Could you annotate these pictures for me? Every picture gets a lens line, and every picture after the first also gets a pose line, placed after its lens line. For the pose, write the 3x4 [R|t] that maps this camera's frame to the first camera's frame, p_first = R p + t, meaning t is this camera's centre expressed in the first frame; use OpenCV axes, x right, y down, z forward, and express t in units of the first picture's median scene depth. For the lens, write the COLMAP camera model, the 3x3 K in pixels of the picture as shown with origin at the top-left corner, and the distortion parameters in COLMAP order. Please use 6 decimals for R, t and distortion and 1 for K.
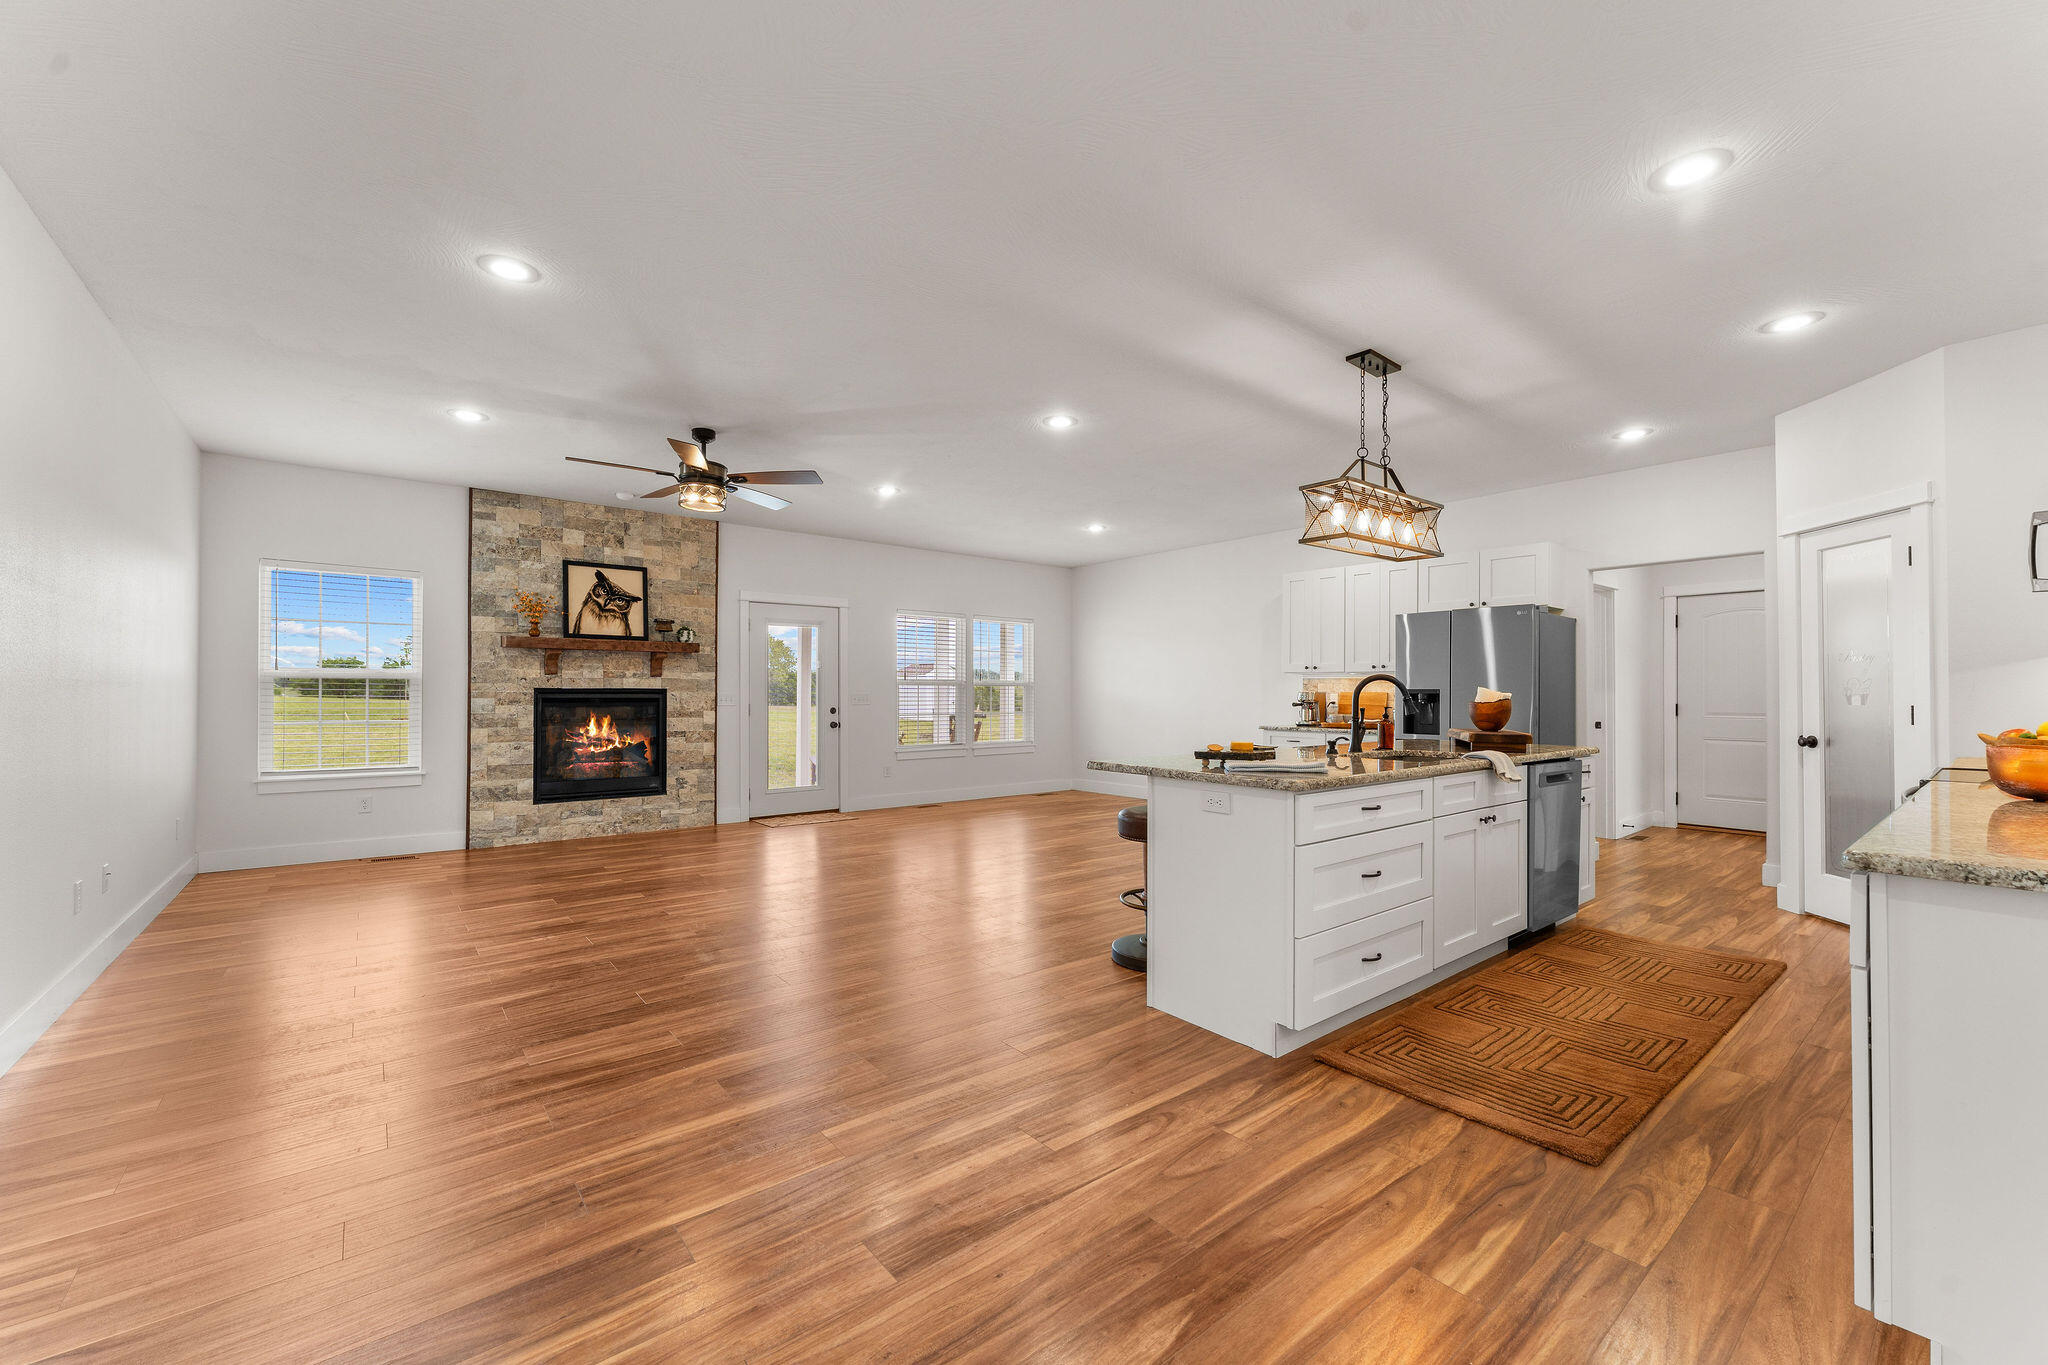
lens RADIAL K [[809.3, 0, 1014.9], [0, 809.3, 686.4], [0, 0, 1]] dist [-0.000951, -0.000058]
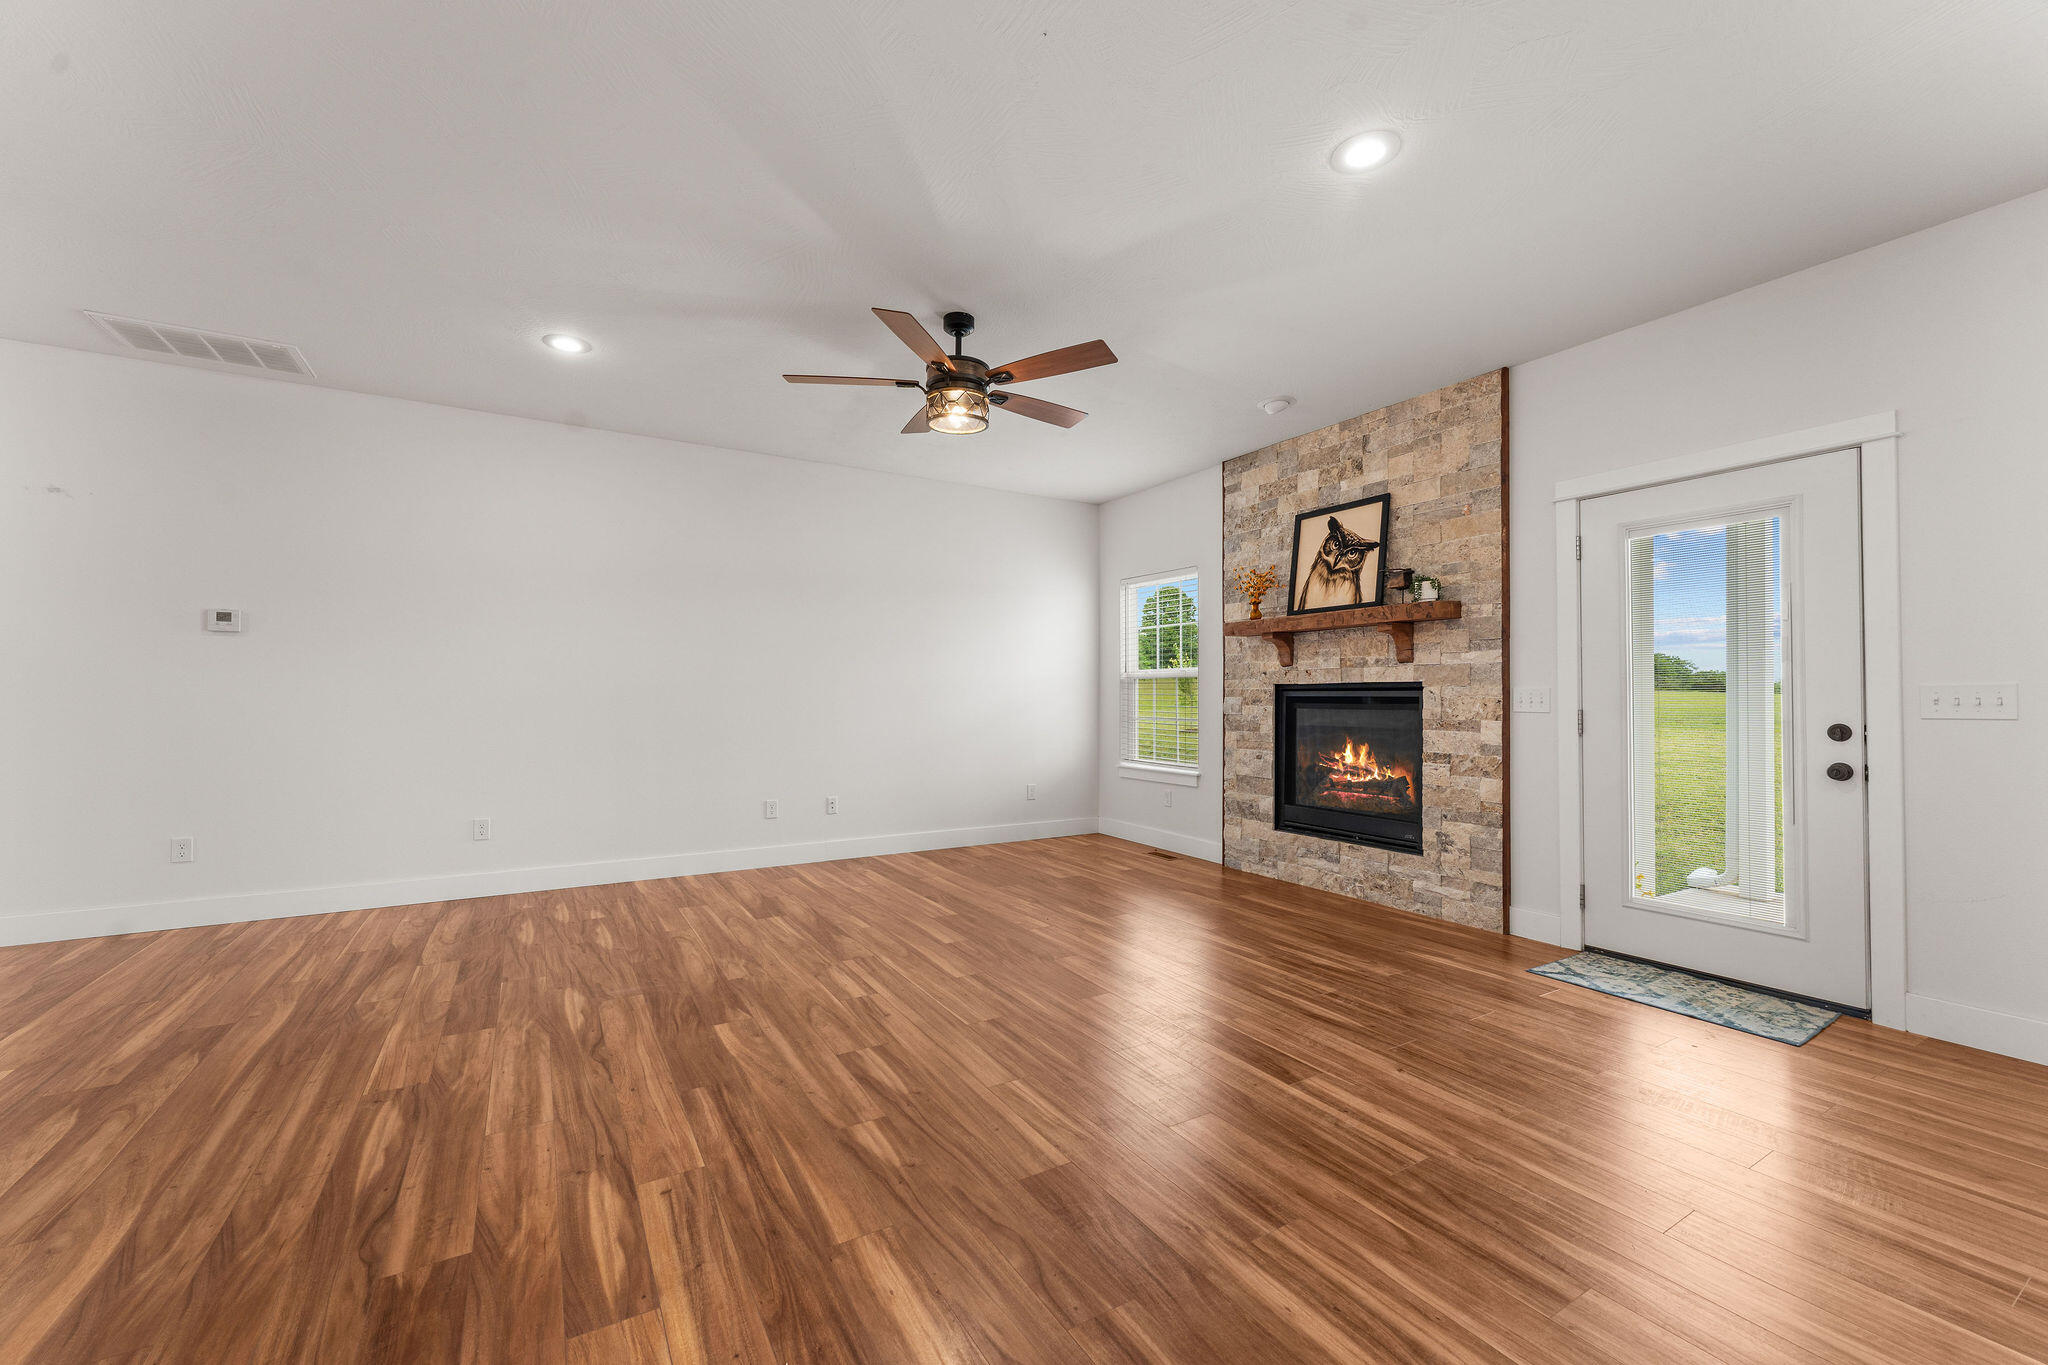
lens RADIAL K [[814.9, 0, 1021.4], [0, 814.9, 688.4], [0, 0, 1]] dist [-0.000375, -0.000333]
pose [[-0.131614, -0.013640, -0.991207, 0.234817], [0.006549, 0.999872, -0.014628, 0.016161], [0.991279, -0.008417, -0.131508, 0.851185]]
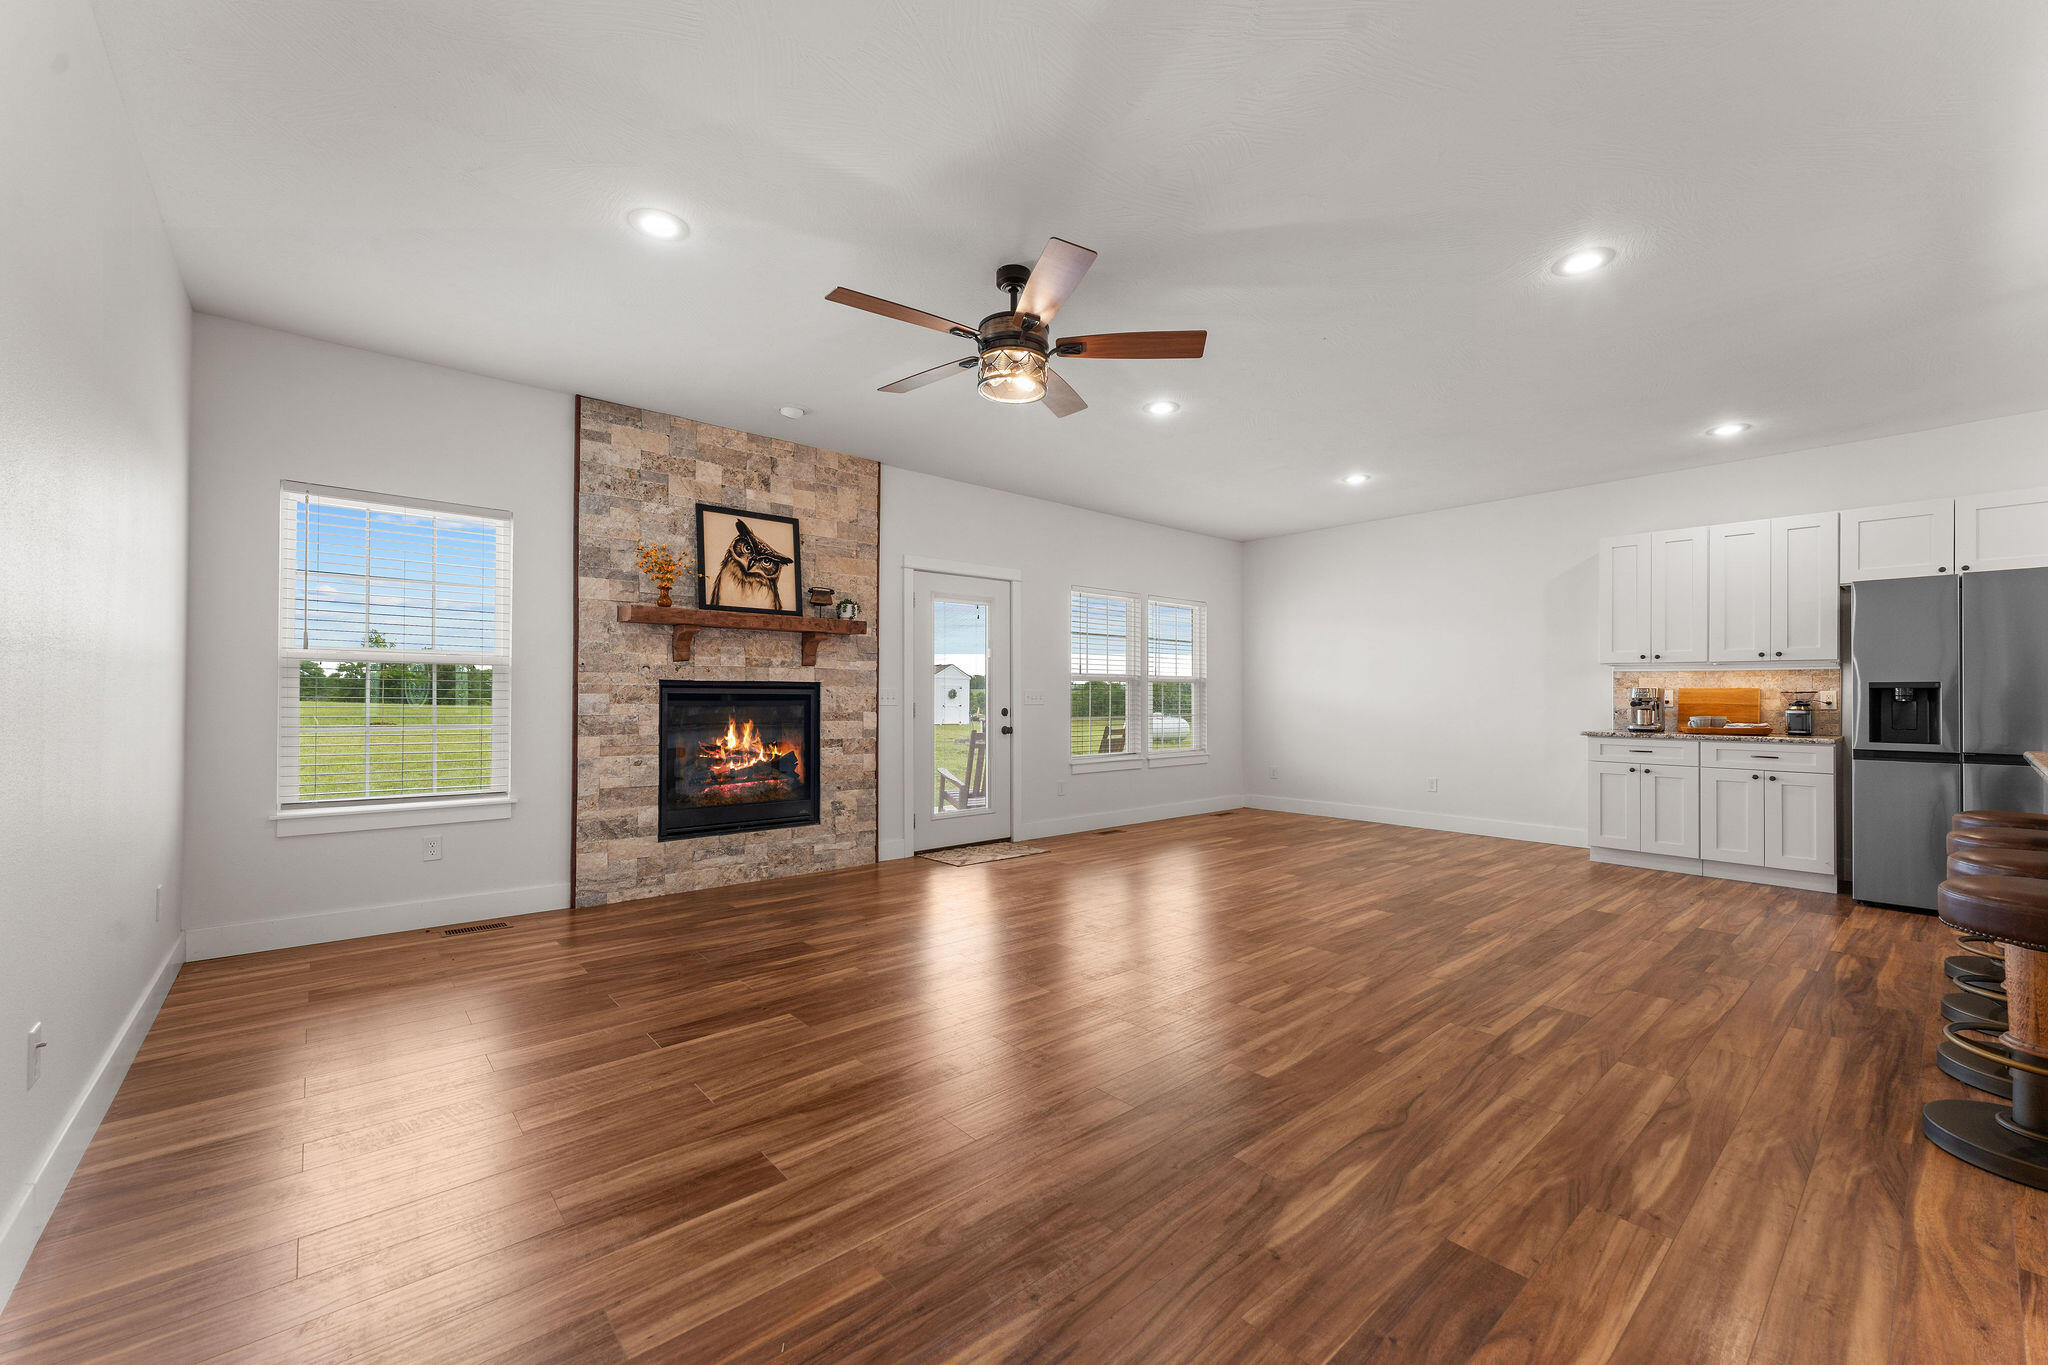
lens RADIAL K [[809.7, 0, 1018.2], [0, 809.7, 687.2], [0, 0, 1]] dist [-0.001399, -0.000178]
pose [[0.999333, 0.001213, 0.036498, -0.299561], [-0.001075, 0.999992, -0.003806, 0.010961], [-0.036502, 0.003764, 0.999326, 0.268042]]
